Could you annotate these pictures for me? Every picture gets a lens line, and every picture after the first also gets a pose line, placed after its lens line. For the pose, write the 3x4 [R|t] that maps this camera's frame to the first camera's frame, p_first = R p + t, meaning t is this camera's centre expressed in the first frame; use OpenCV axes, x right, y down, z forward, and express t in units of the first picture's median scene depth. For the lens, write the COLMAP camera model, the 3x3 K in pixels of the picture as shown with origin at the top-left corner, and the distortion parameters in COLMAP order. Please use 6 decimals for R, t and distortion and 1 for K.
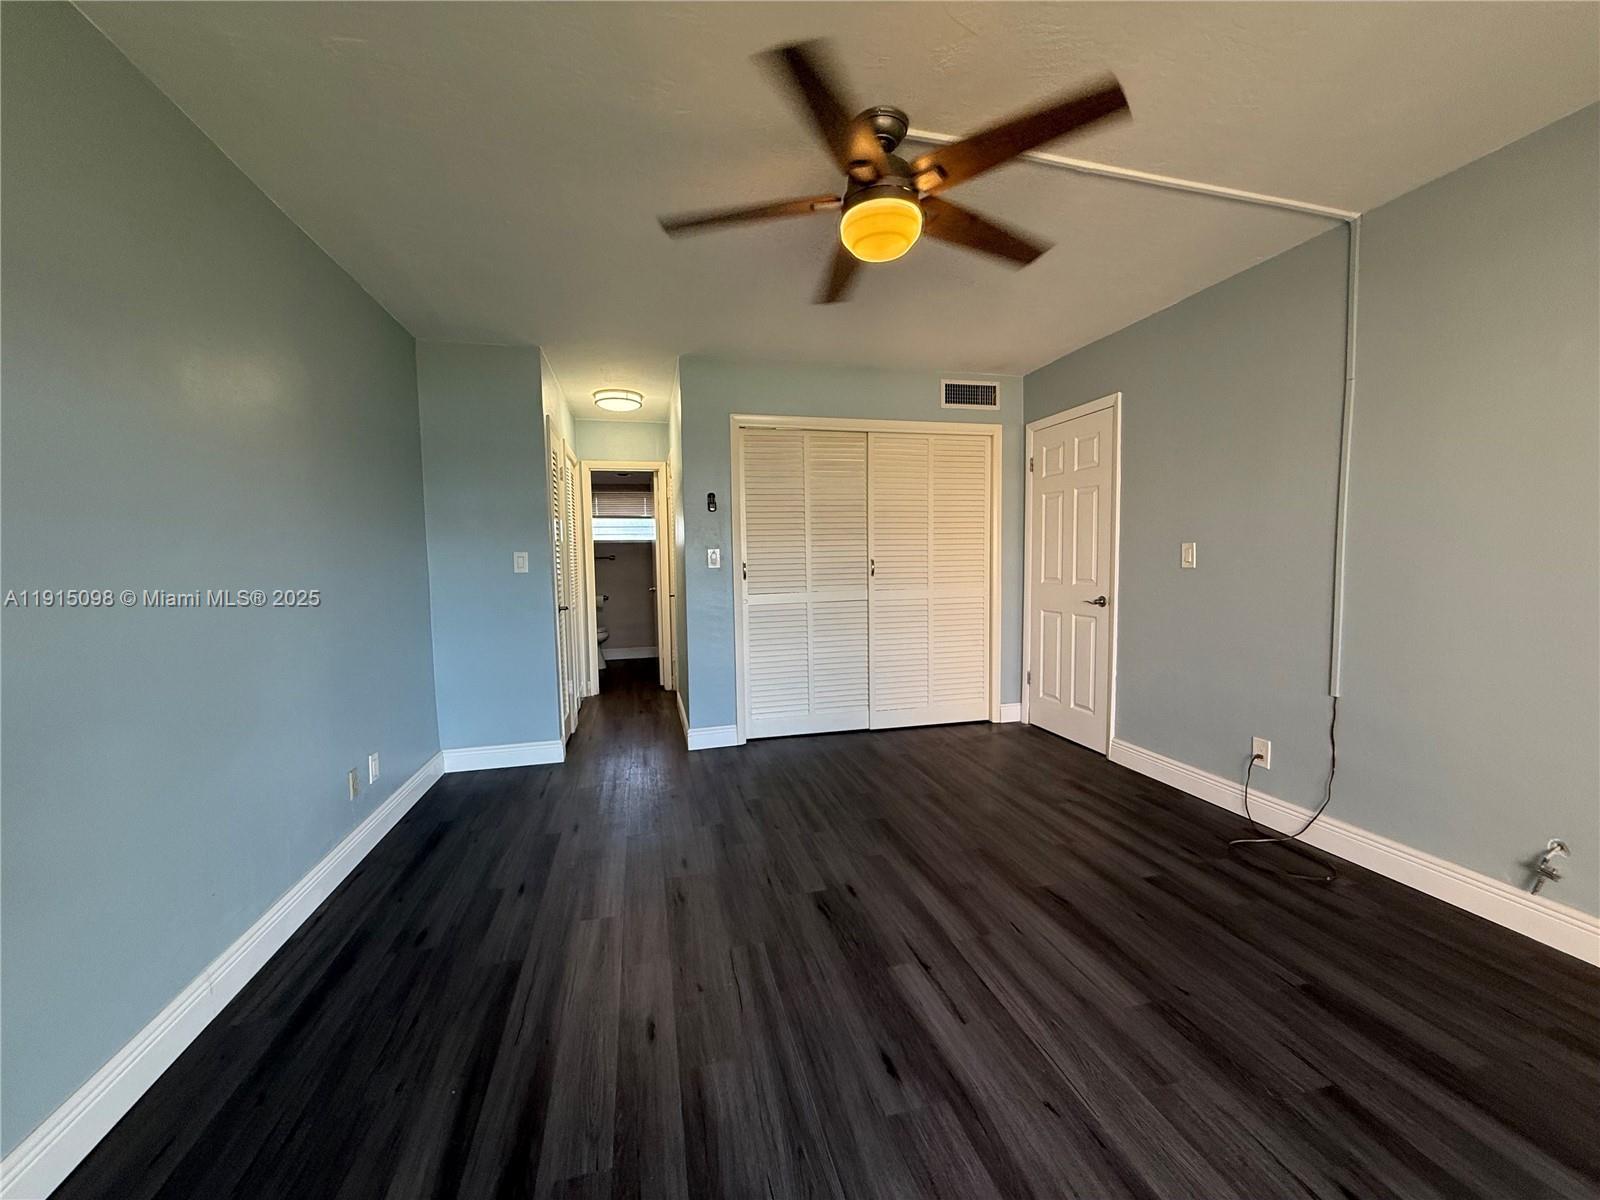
lens RADIAL K [[632.5, 0, 802.4], [0, 632.5, 602.2], [0, 0, 1]] dist [0.001362, 0.000298]
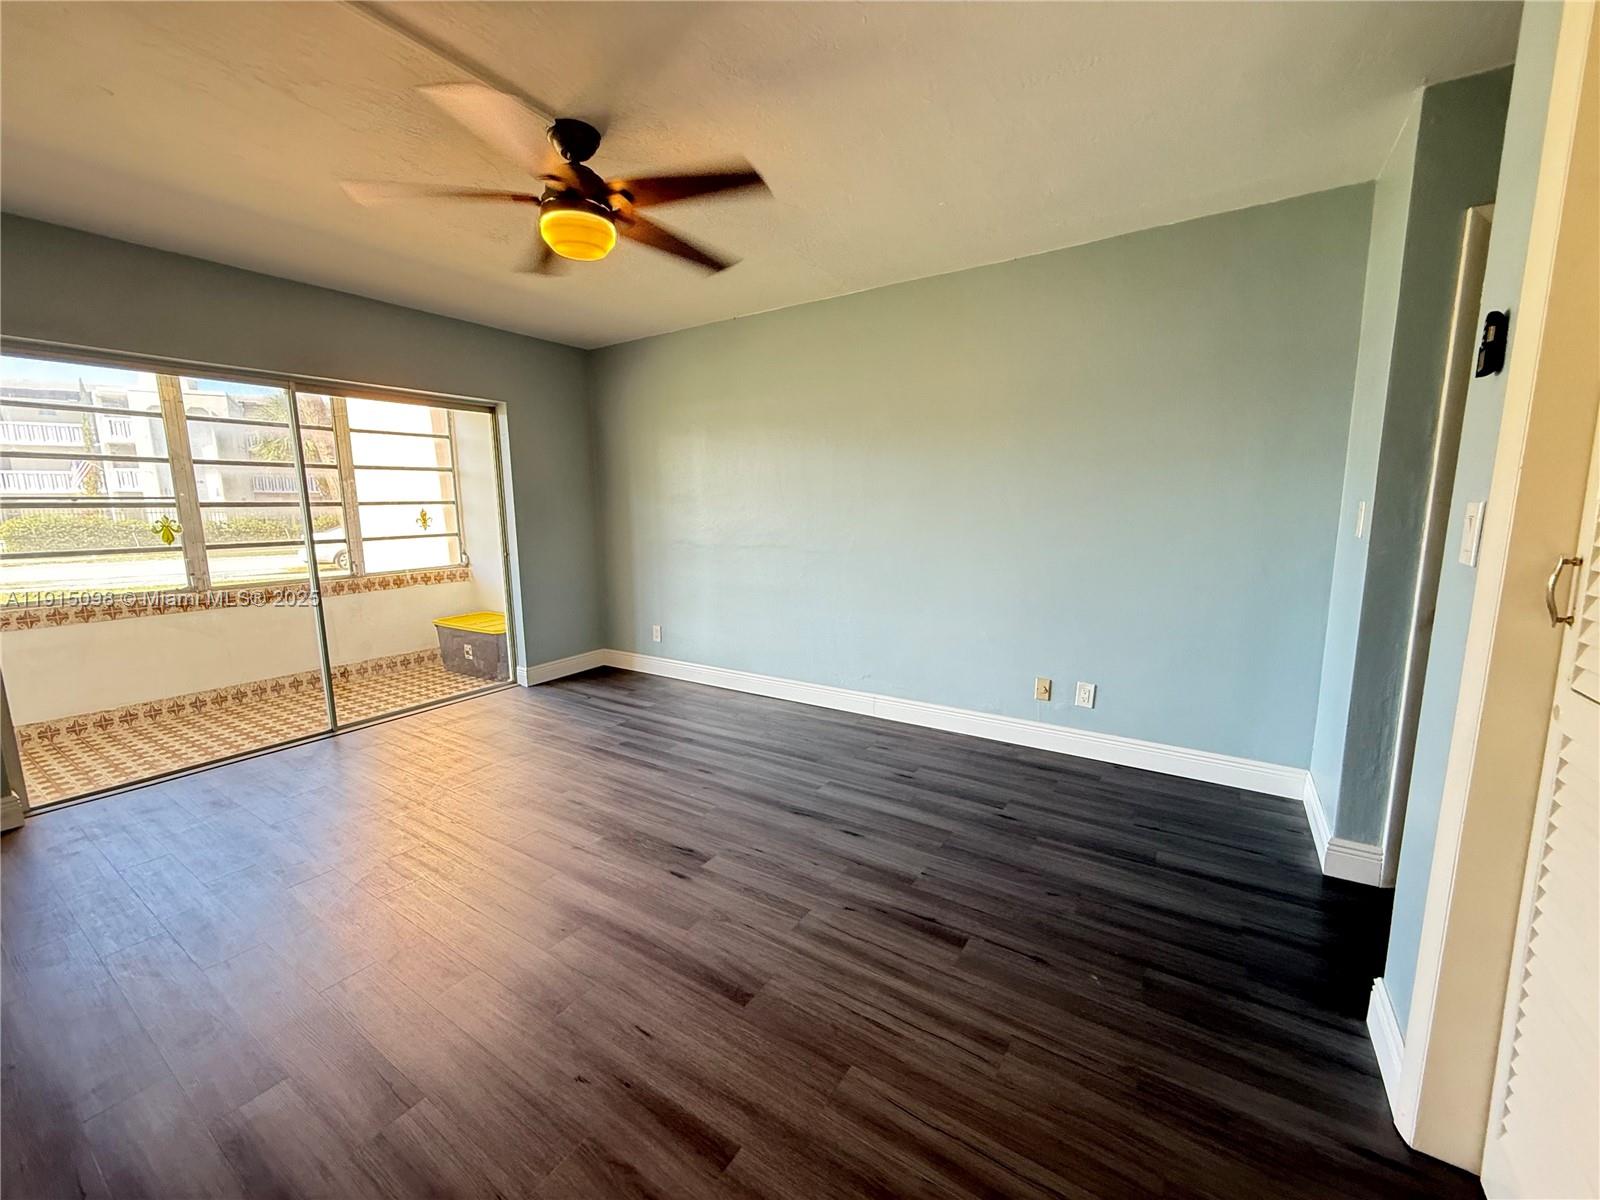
lens RADIAL K [[632.5, 0, 803.9], [0, 632.5, 600.0], [0, 0, 1]] dist [0.001362, 0.000298]
pose [[-0.729268, 0.121947, -0.673273, 0.527480], [-0.028891, 0.977624, 0.208367, -0.154503], [0.683617, 0.171407, -0.709427, 1.720629]]
